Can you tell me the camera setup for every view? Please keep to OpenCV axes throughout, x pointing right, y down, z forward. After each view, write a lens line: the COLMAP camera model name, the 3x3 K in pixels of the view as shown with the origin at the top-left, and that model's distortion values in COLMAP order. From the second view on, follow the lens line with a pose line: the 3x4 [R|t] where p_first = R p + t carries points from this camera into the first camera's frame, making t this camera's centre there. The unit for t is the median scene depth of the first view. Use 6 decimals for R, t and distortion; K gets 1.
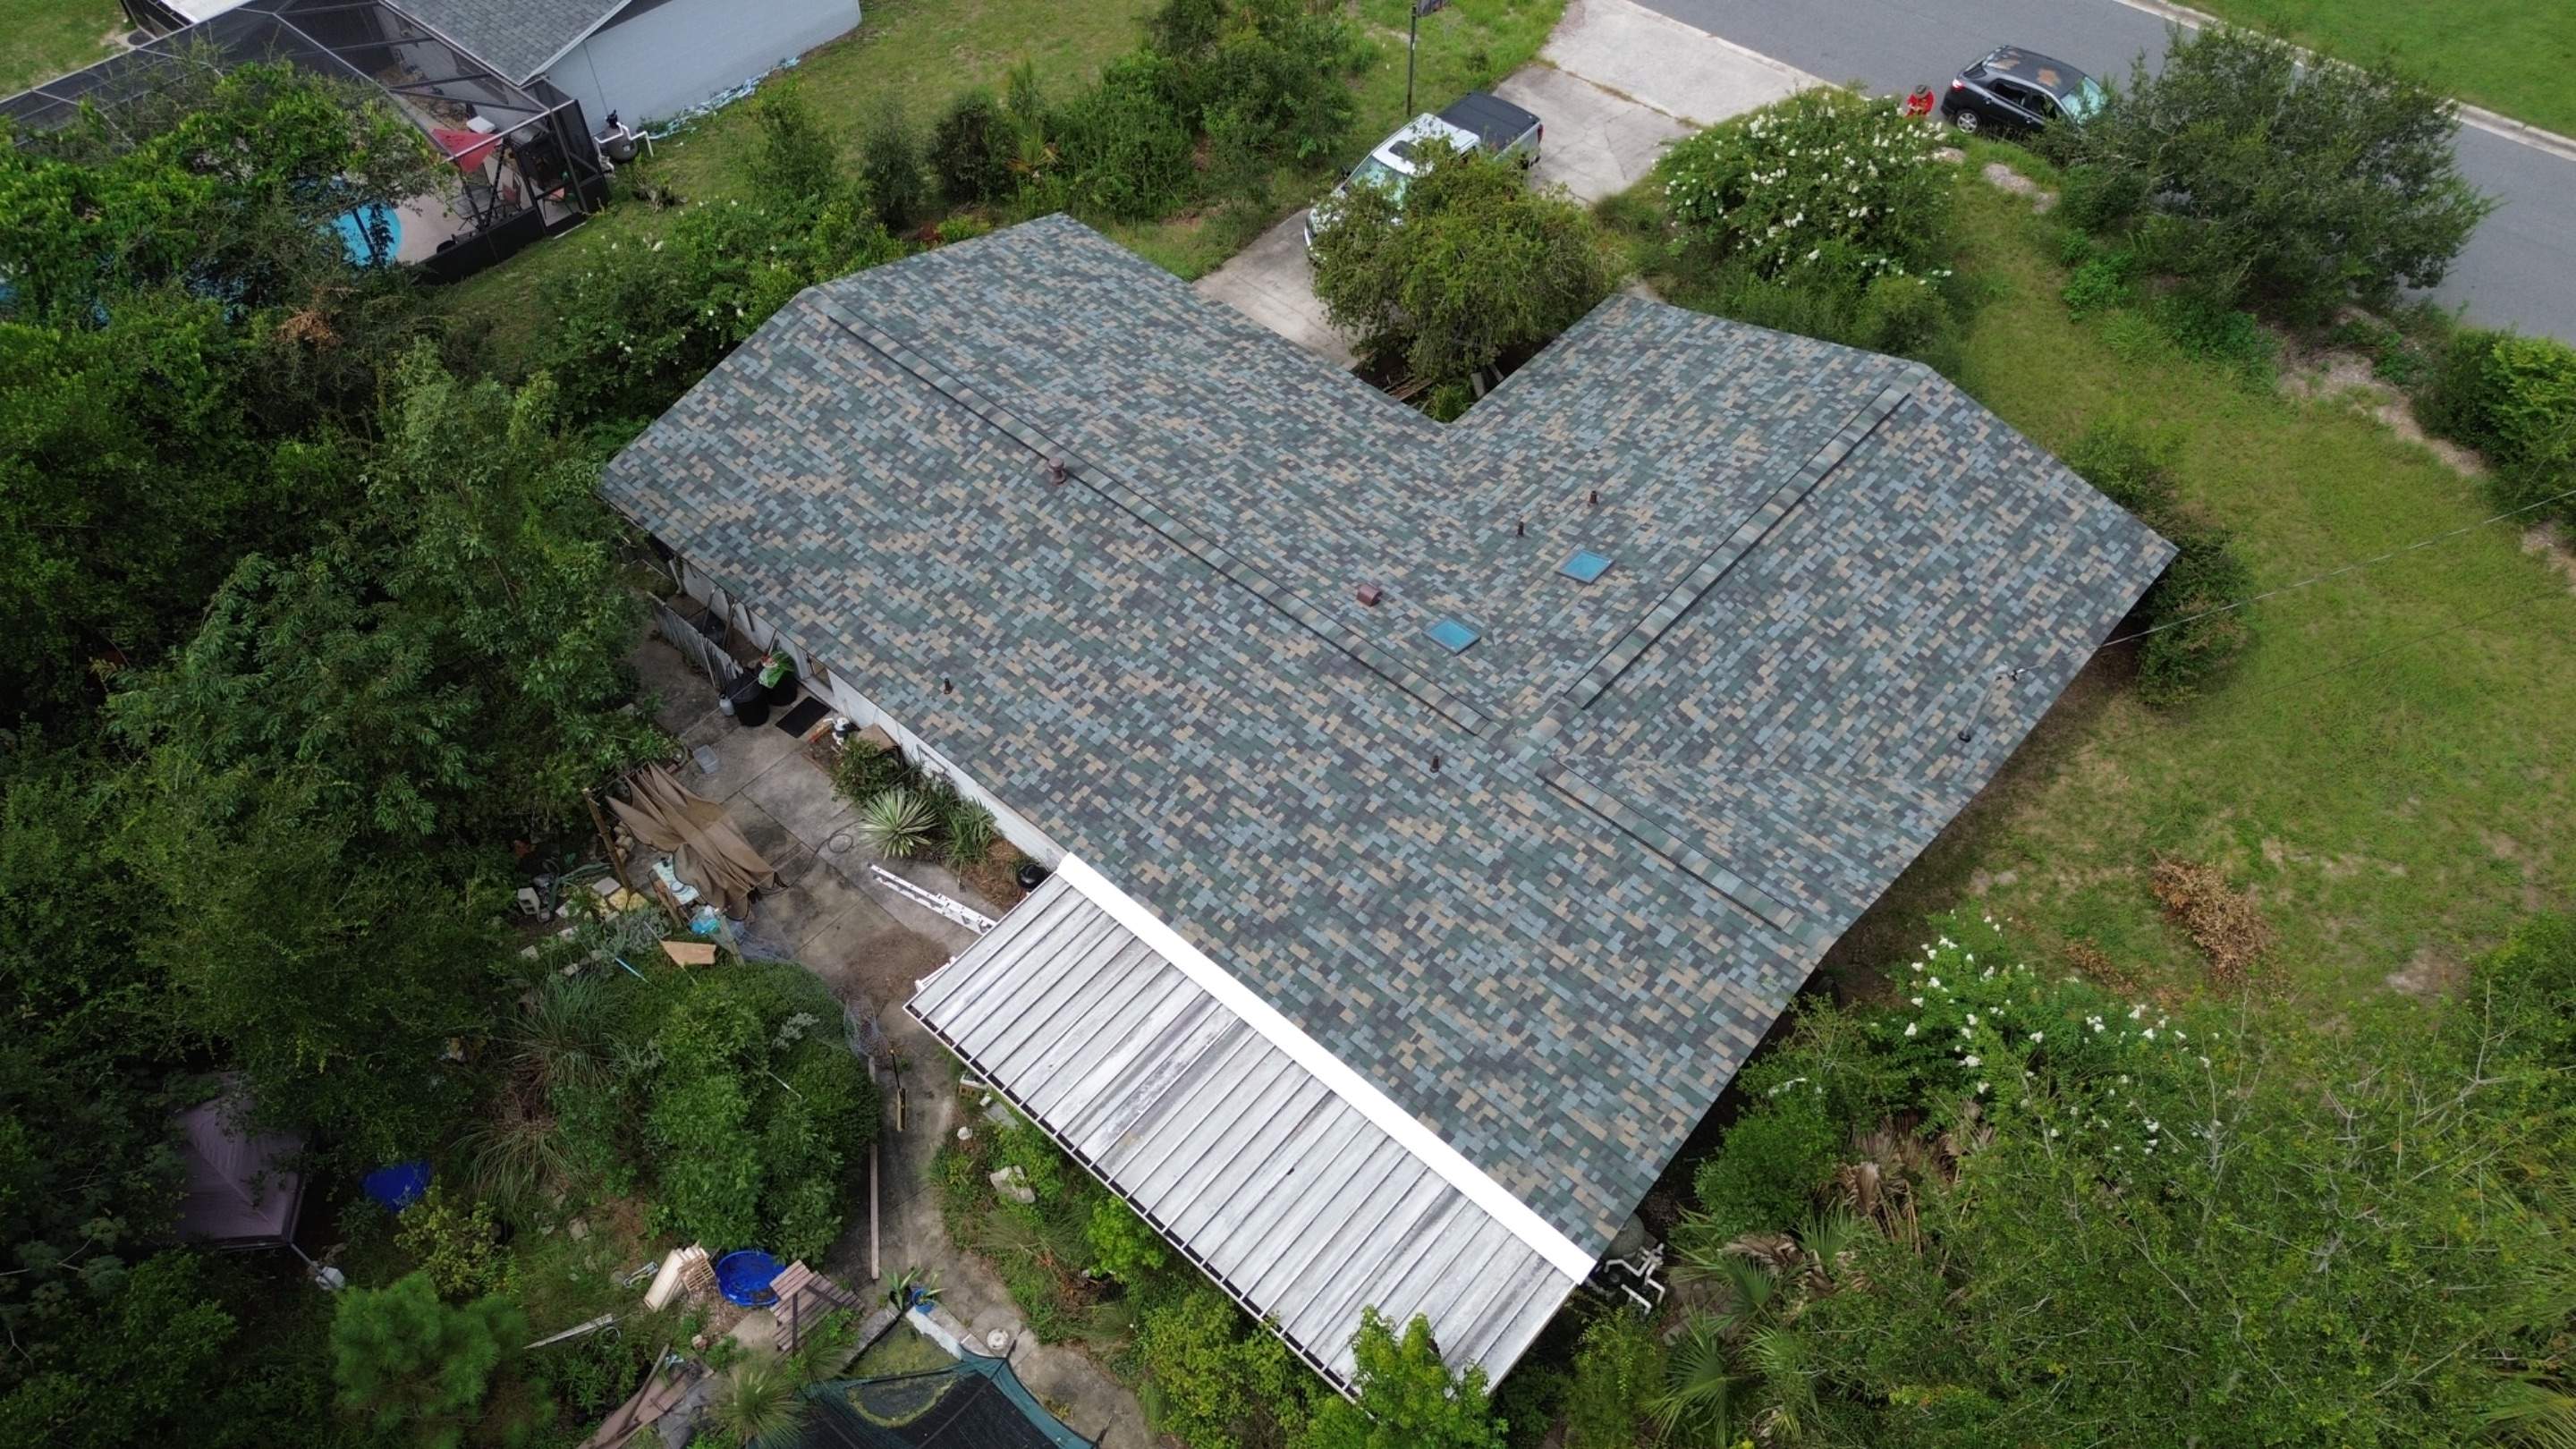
lens RADIAL K [[1818.8, 0, 1295.7], [0, 1818.8, 719.5], [0, 0, 1]] dist [0.176603, -0.502118]
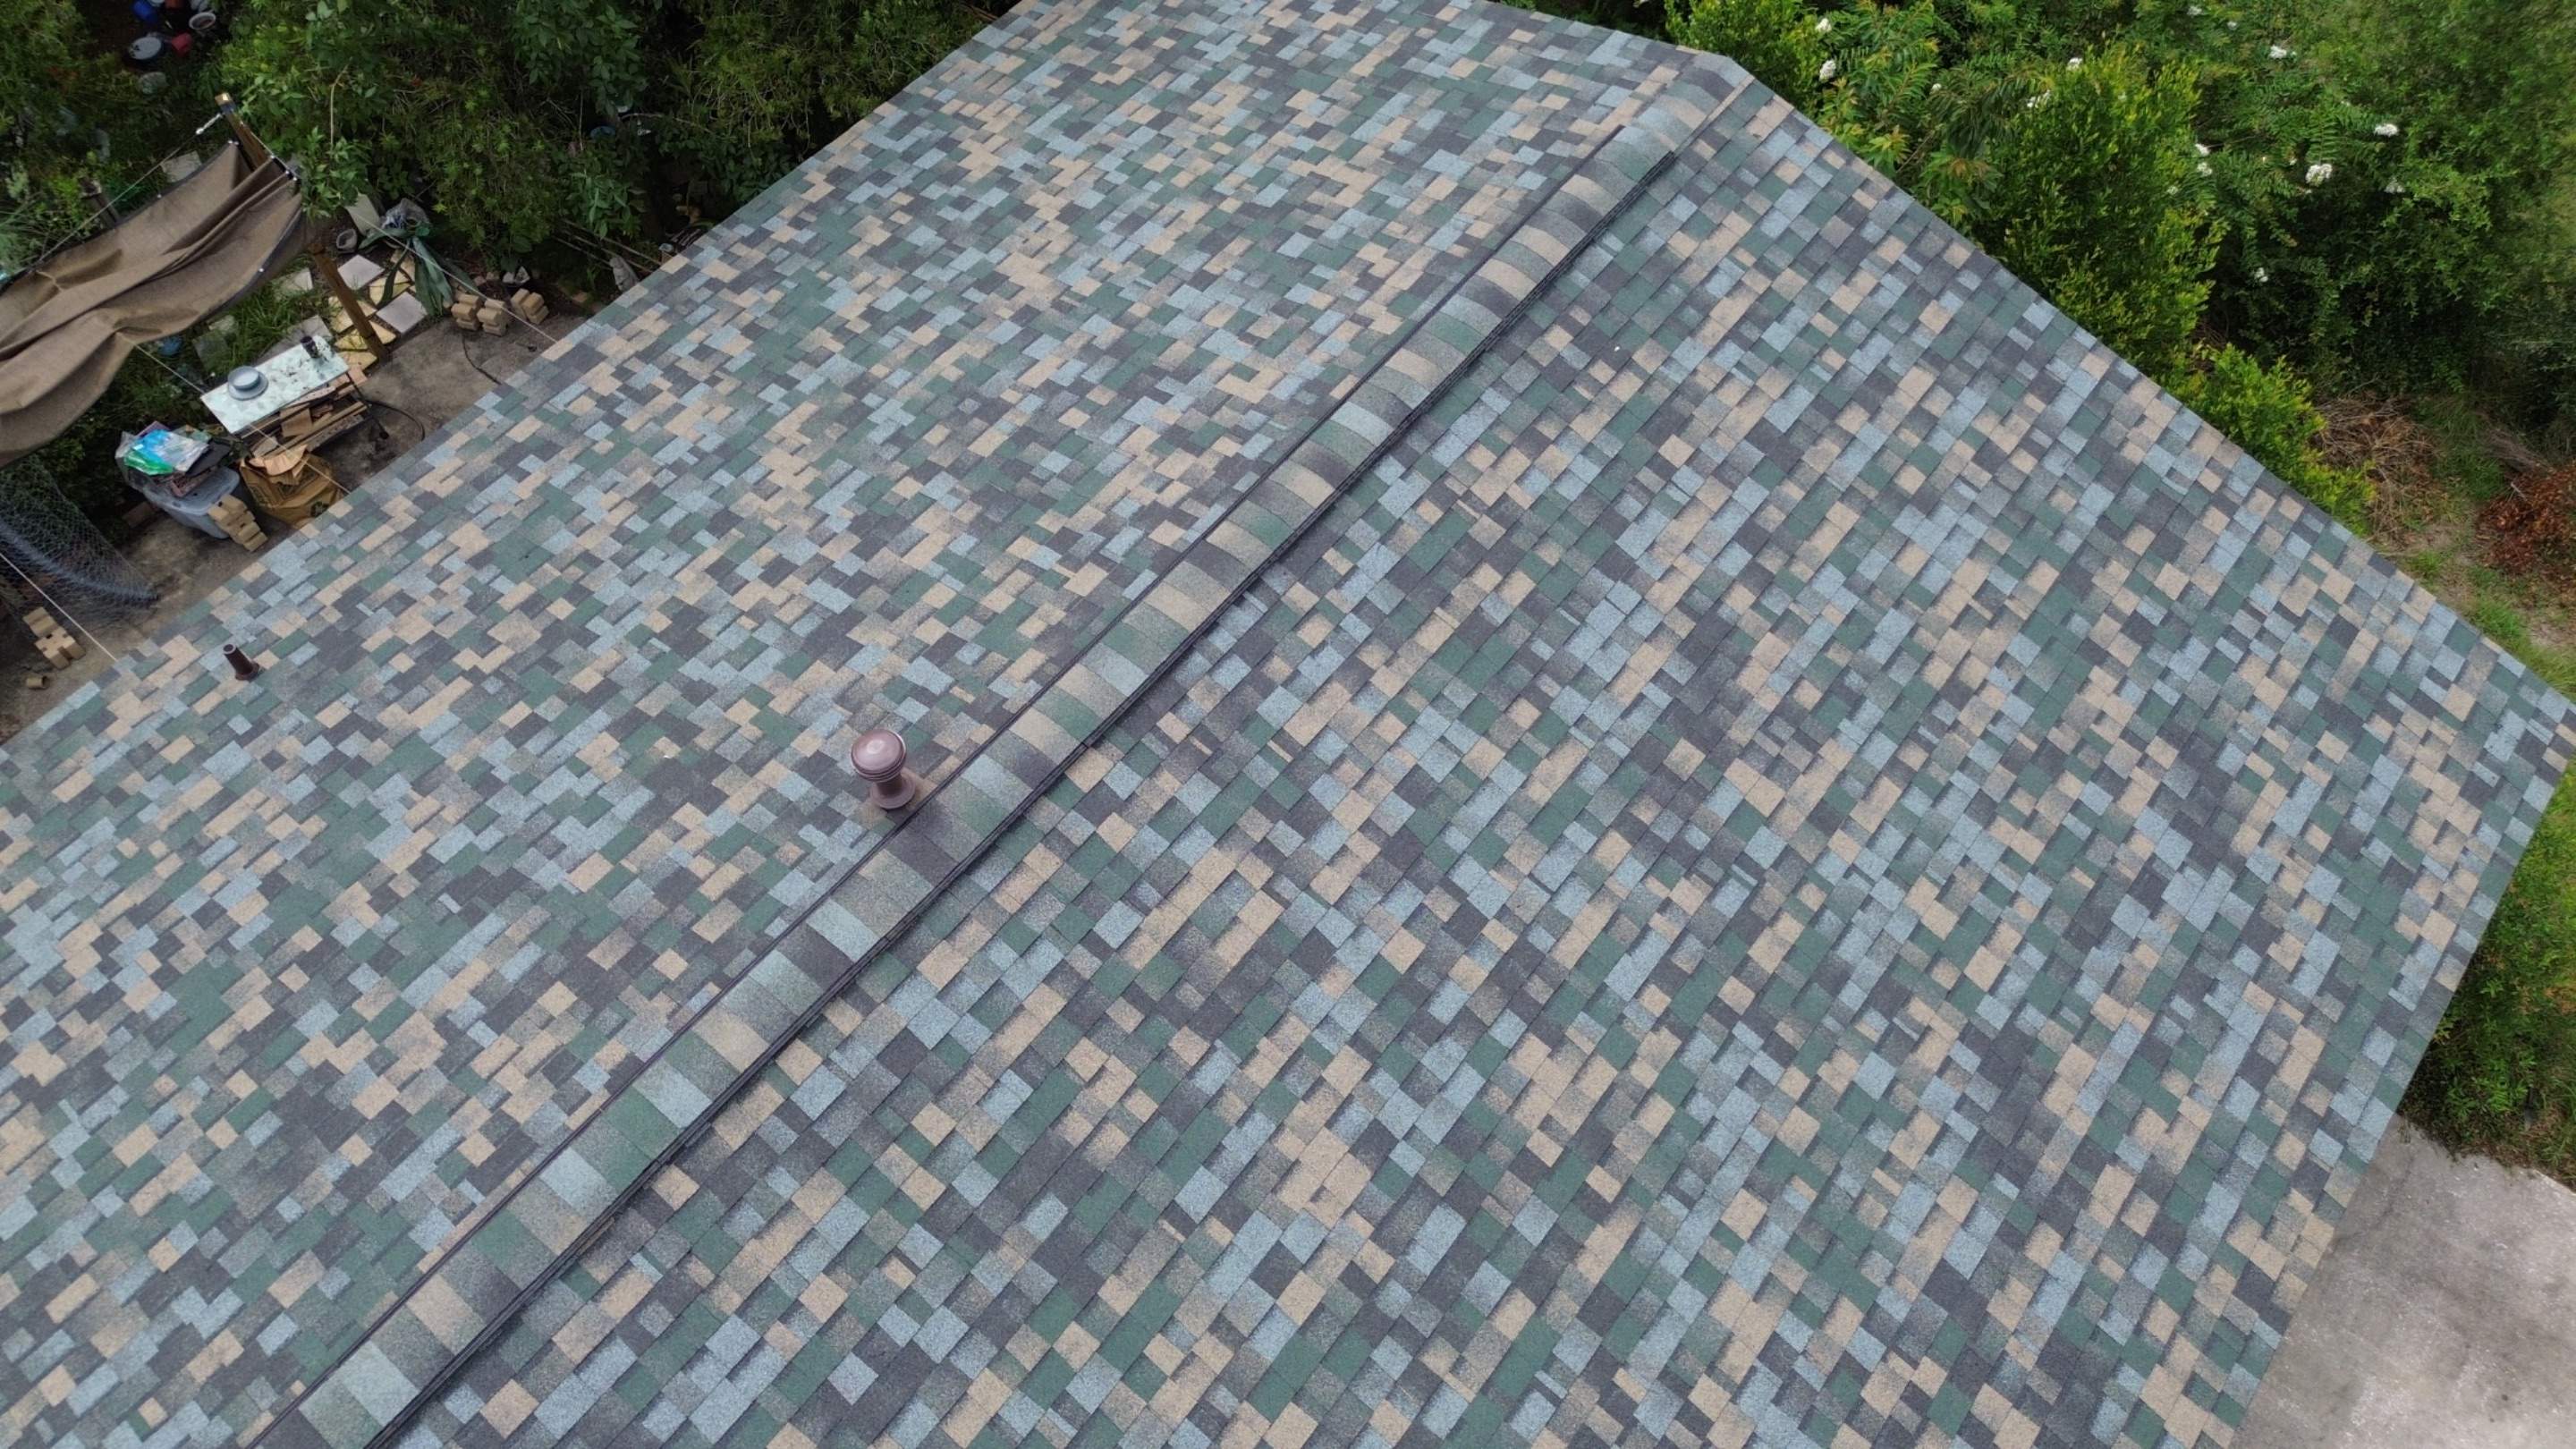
lens RADIAL K [[1833.3, 0, 1297.2], [0, 1833.3, 720.8], [0, 0, 1]] dist [0.068295, -0.070576]
pose [[0.053930, 0.852853, -0.519358, 0.017551], [-0.768672, 0.367444, 0.523573, -0.357755], [0.637366, 0.370979, 0.675381, 0.885187]]
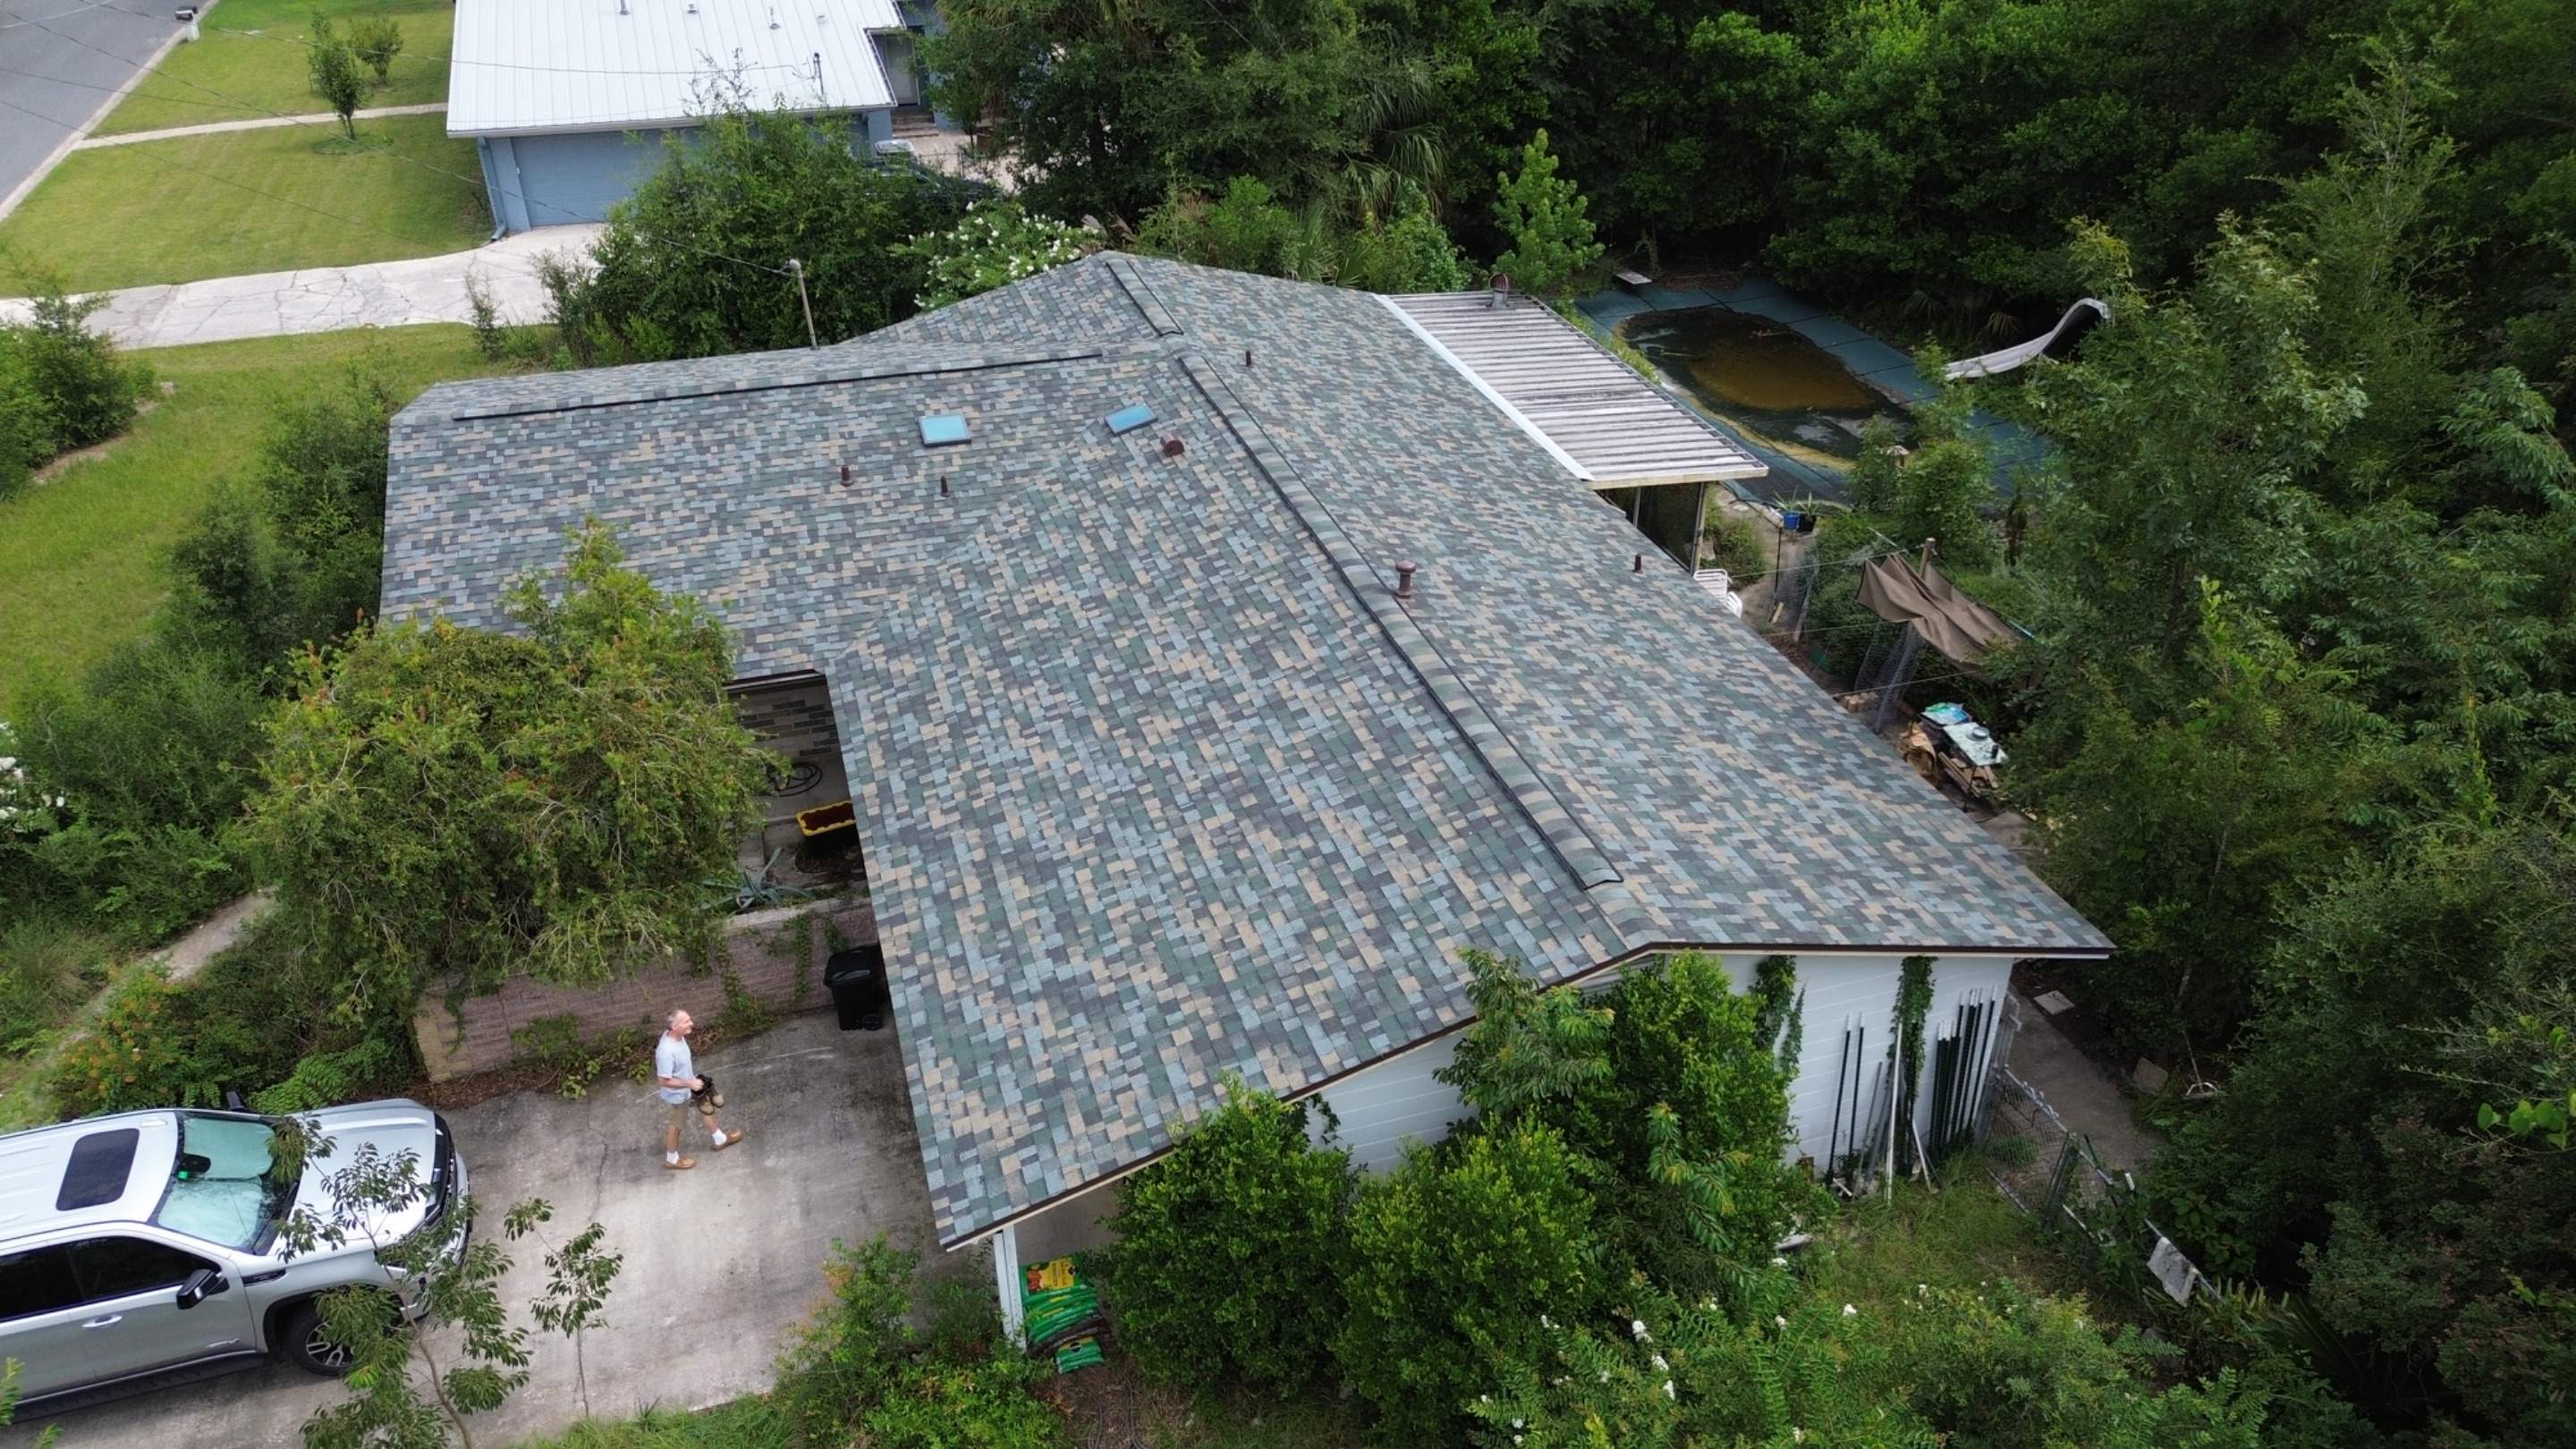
lens RADIAL K [[1818.8, 0, 1295.7], [0, 1818.8, 719.5], [0, 0, 1]] dist [0.176603, -0.502118]
pose [[-0.858660, -0.256294, 0.443866, -0.446627], [0.396385, 0.216955, 0.892081, -0.819221], [-0.324935, 0.941936, -0.084700, 1.183367]]
